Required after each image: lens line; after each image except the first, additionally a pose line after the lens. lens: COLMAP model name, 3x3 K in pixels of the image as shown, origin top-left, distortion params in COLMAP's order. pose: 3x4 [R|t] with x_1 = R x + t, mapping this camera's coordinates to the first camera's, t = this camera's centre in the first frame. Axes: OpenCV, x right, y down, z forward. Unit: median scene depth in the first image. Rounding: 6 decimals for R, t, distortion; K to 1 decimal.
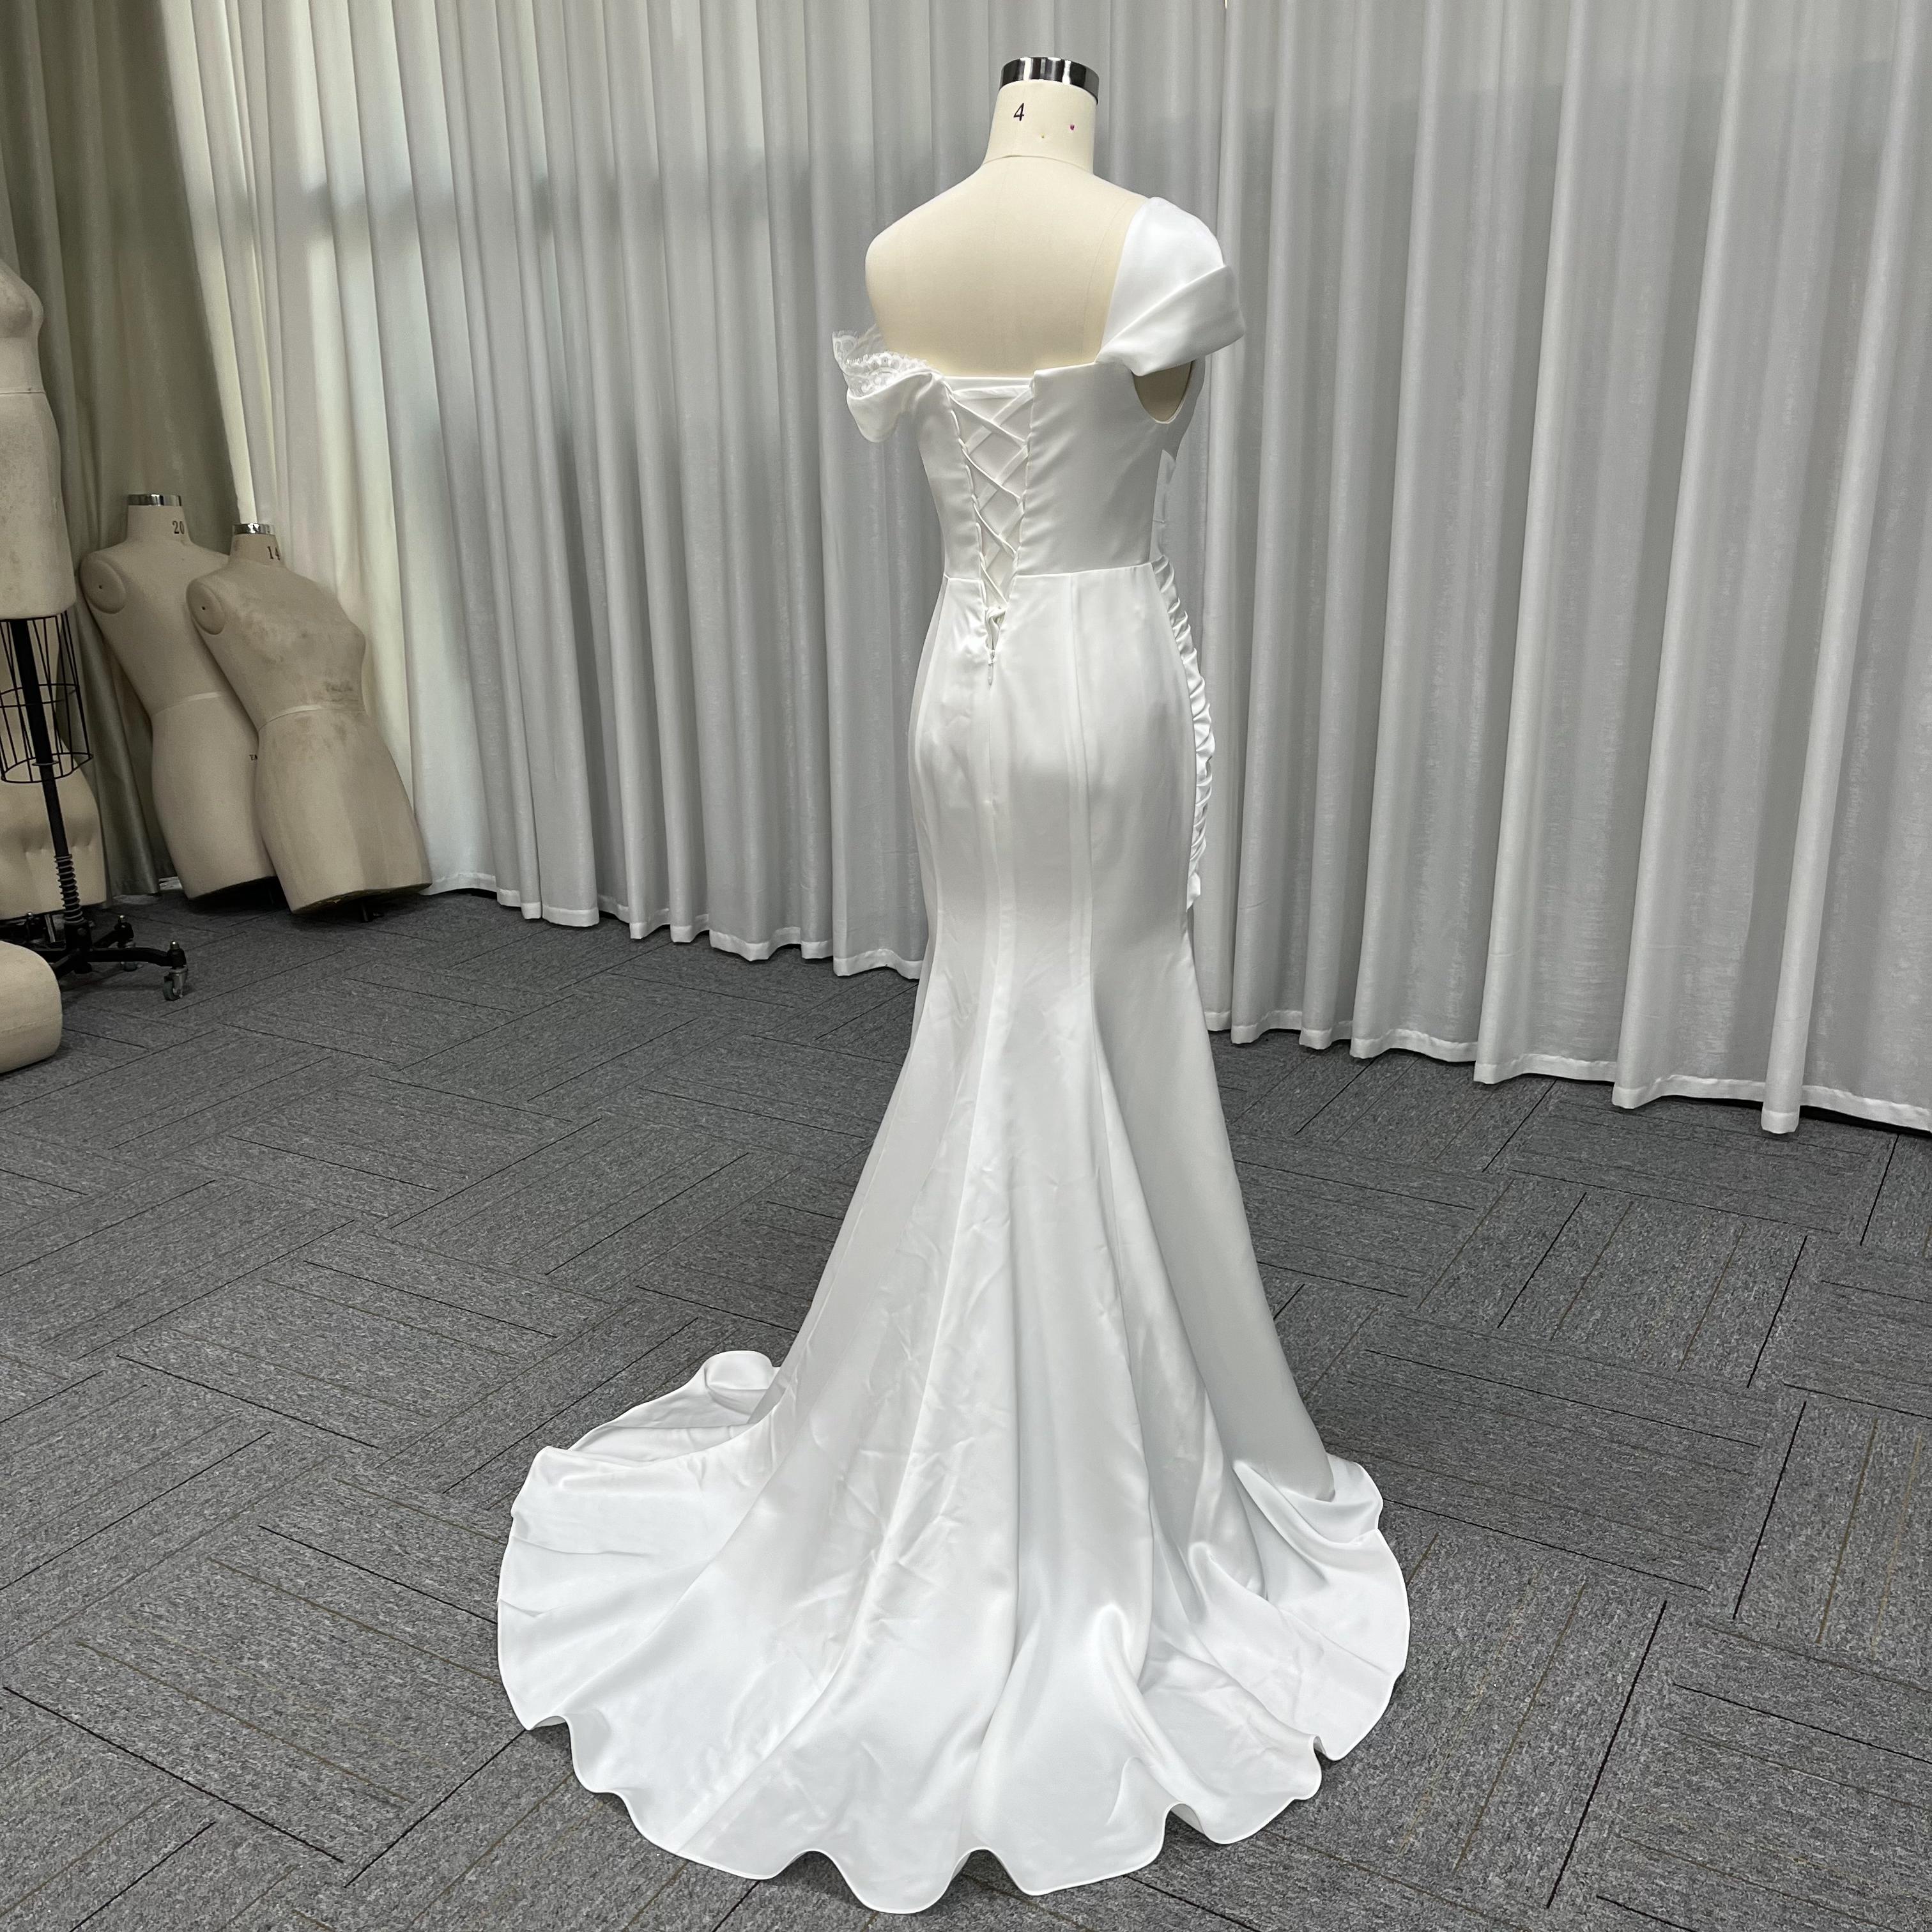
lens RADIAL K [[1972.3, 0, 959.2], [0, 1972.3, 976.6], [0, 0, 1]] dist [0.025528, 0.000000]
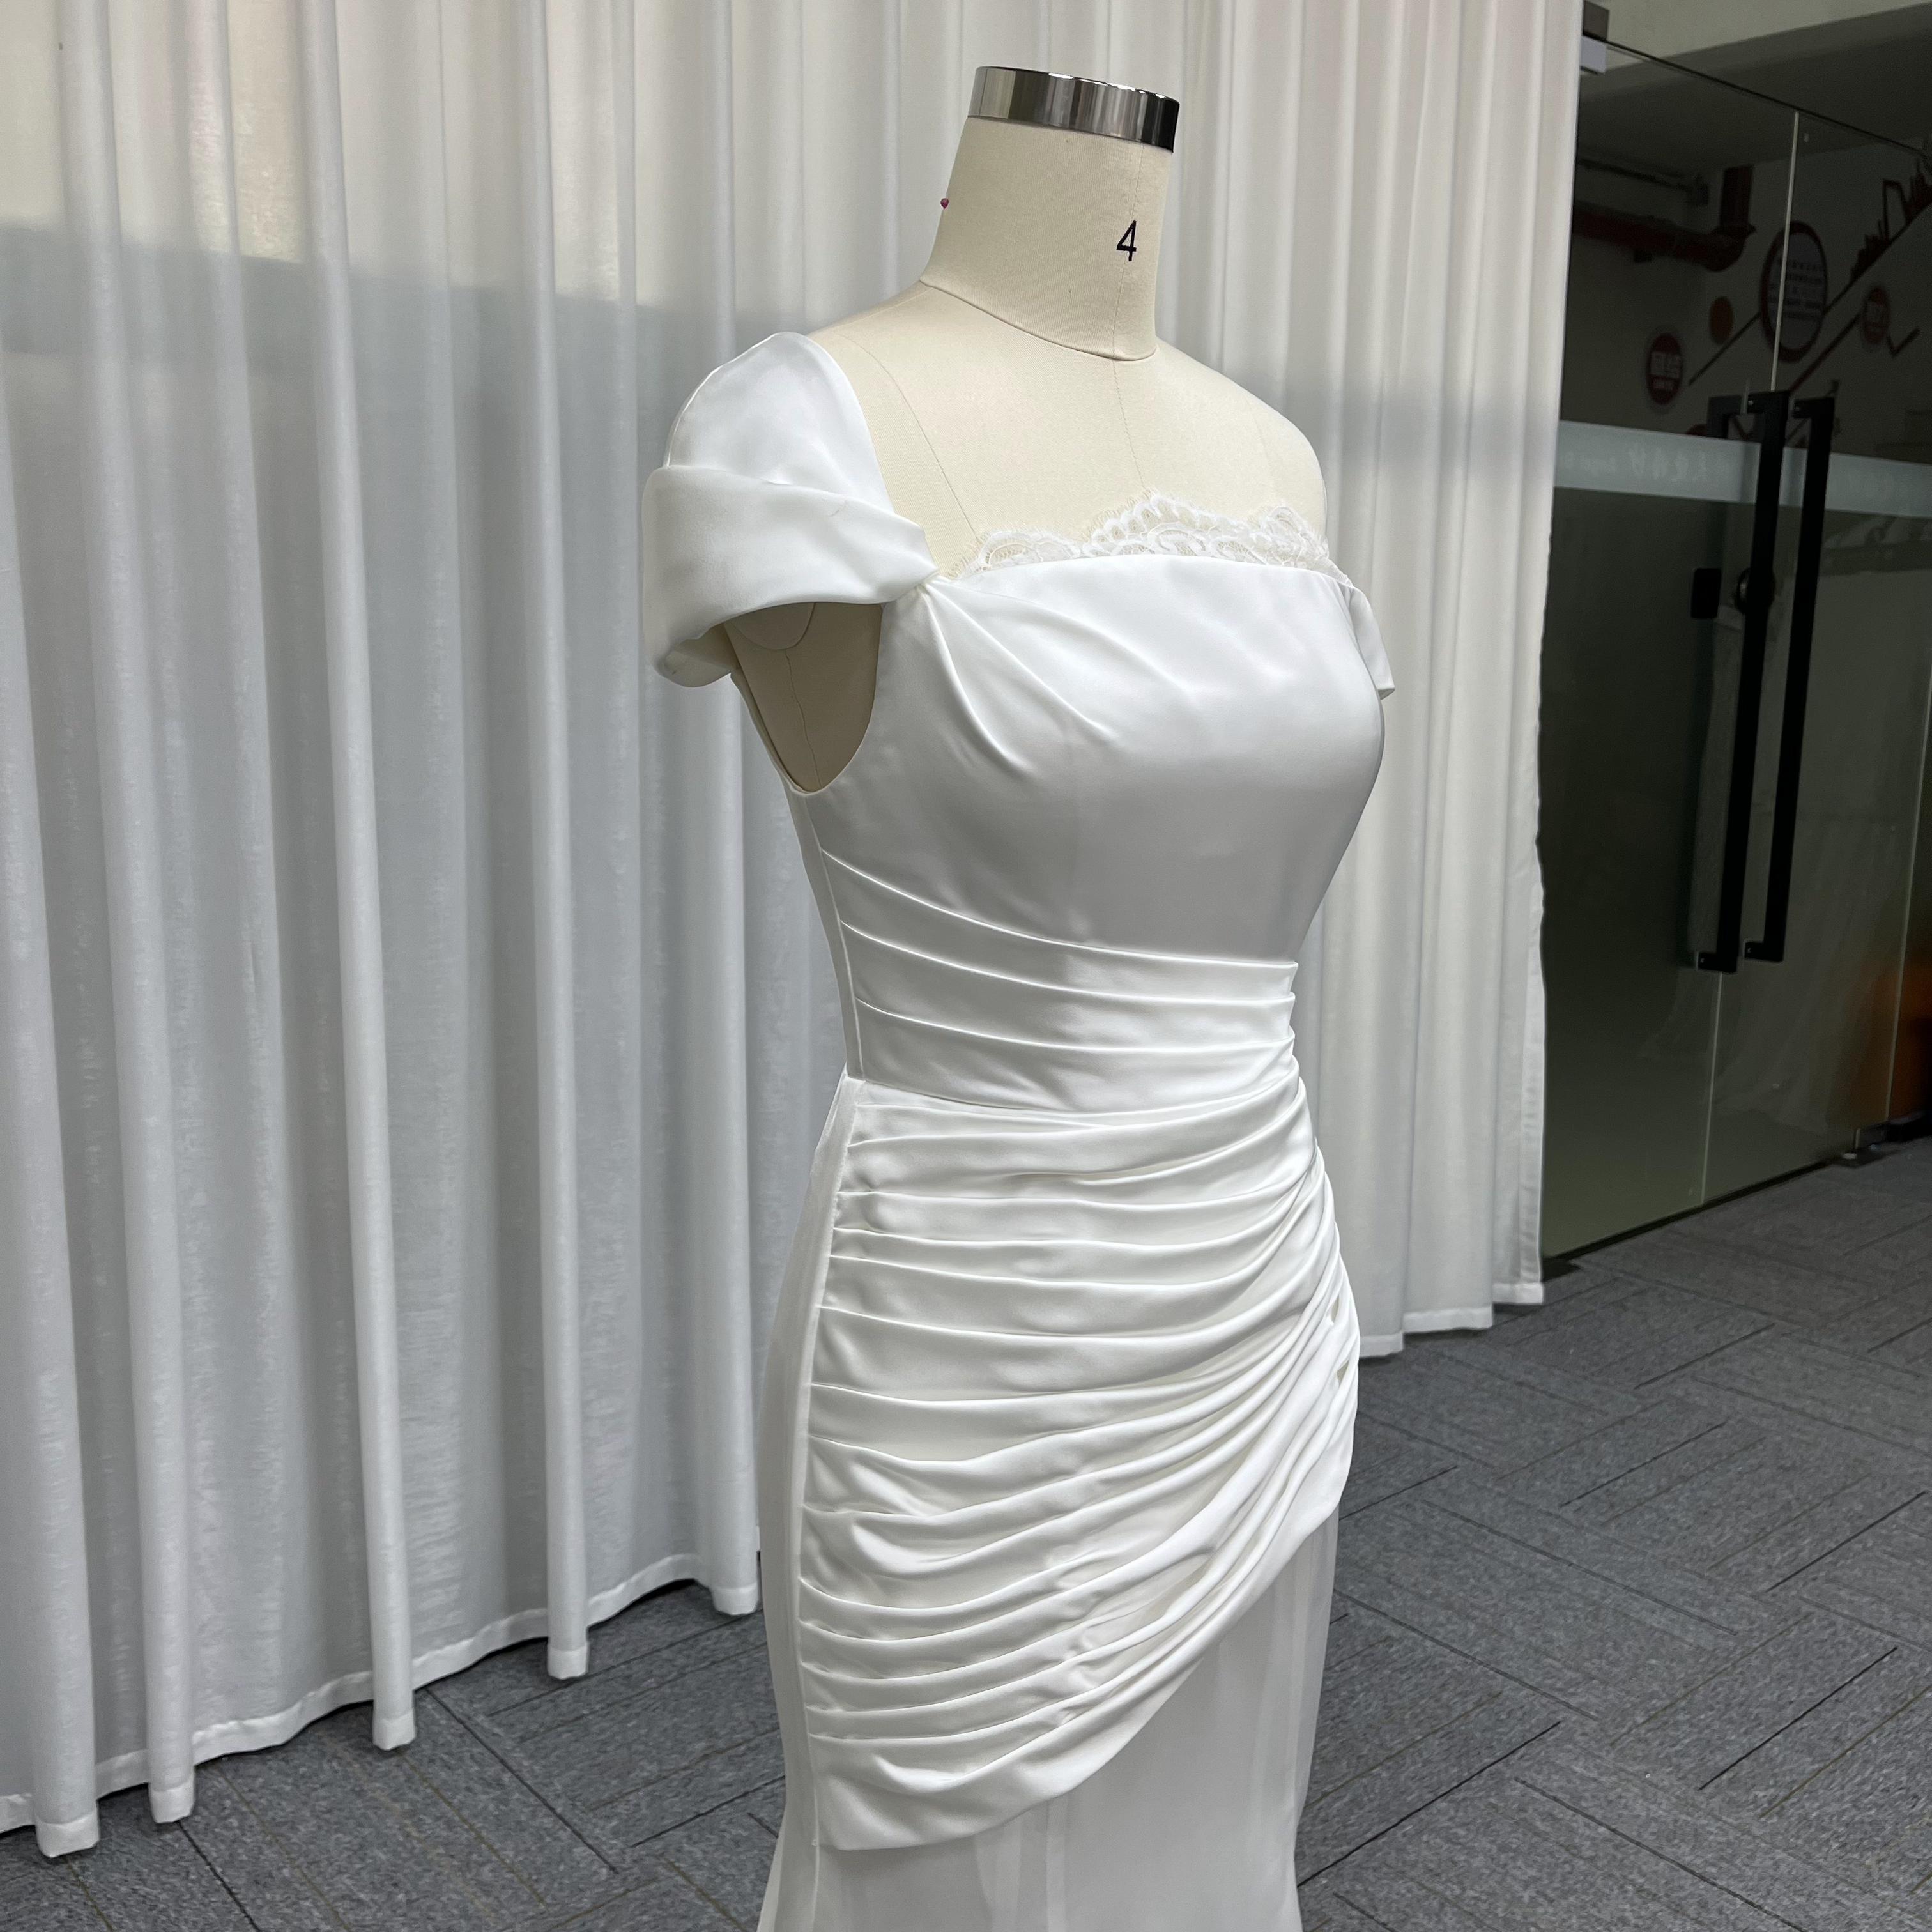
lens RADIAL K [[1972.3, 0, 971.8], [0, 1972.3, 973.2], [0, 0, 1]] dist [0.025528, 0.000000]
pose [[0.314701, -0.148711, 0.937469, -0.325535], [0.278344, 0.958690, 0.058639, -0.233623], [-0.907462, 0.242486, 0.343093, 0.742641]]
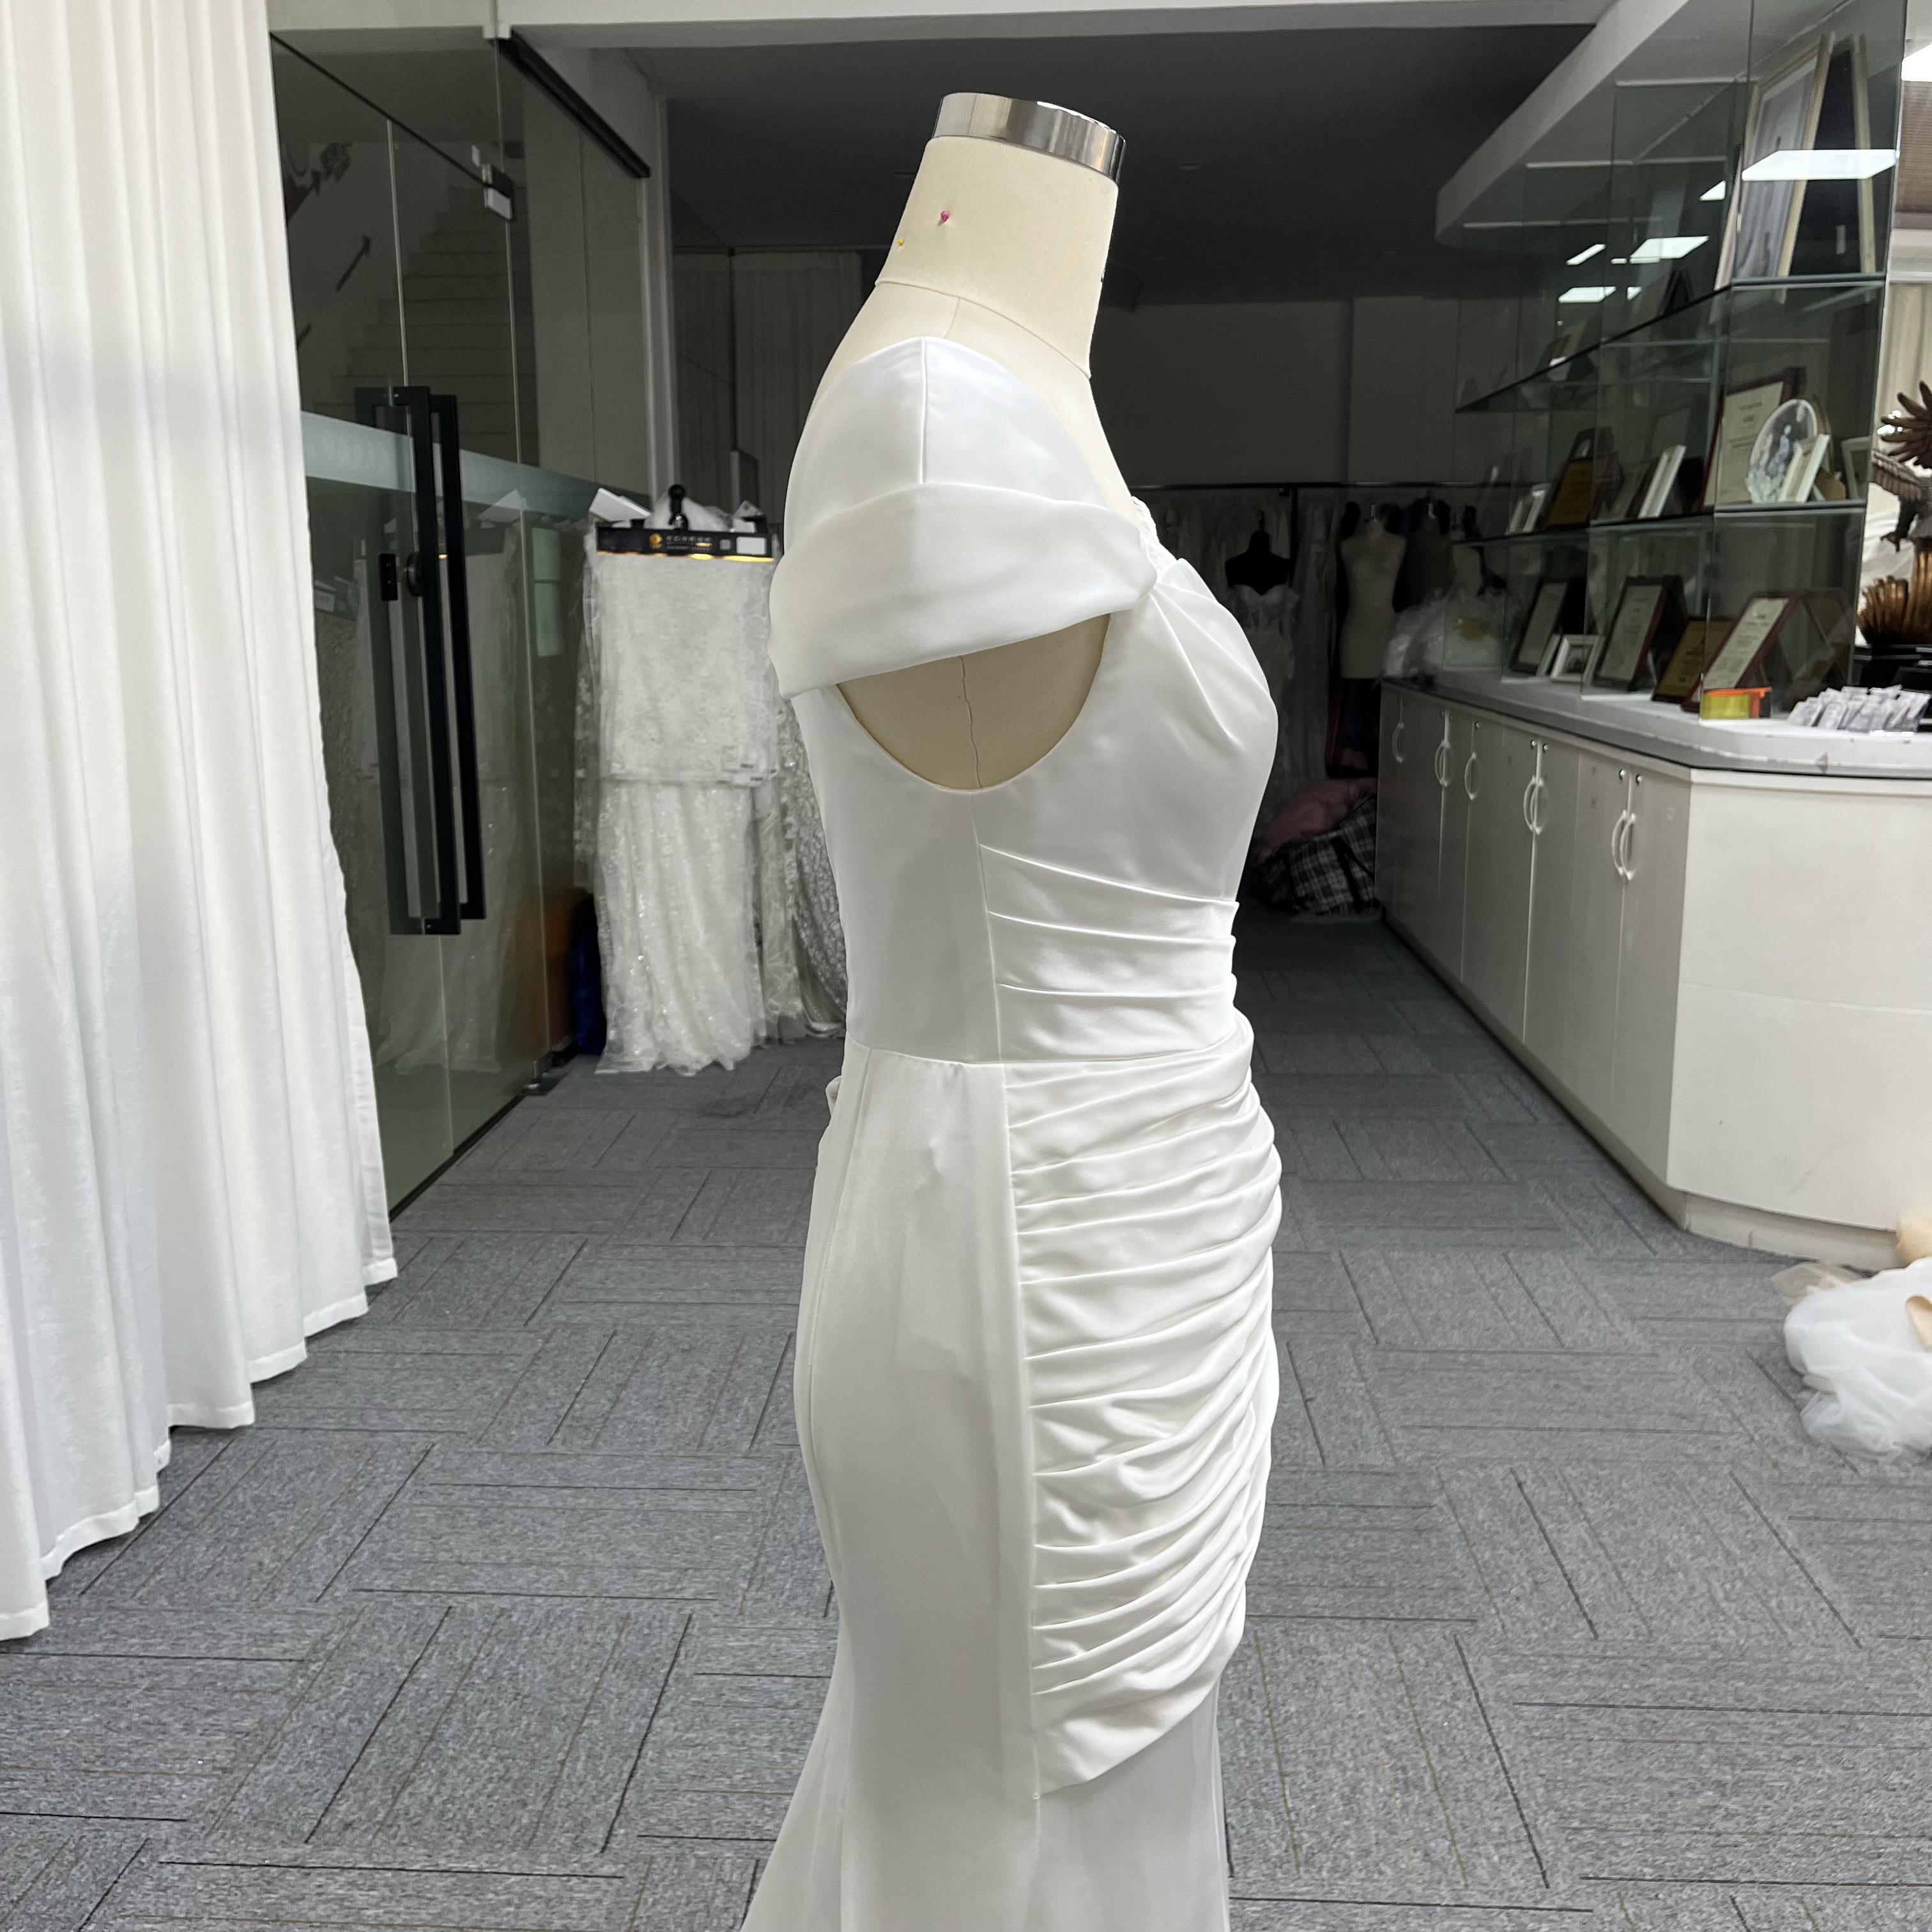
lens RADIAL K [[1972.3, 0, 926.5], [0, 1972.3, 976.4], [0, 0, 1]] dist [0.025528, 0.000000]
pose [[-0.444742, -0.146955, 0.883521, -0.320509], [0.301117, 0.904496, 0.302019, -0.330079], [-0.843524, 0.400364, -0.358017, 1.022465]]
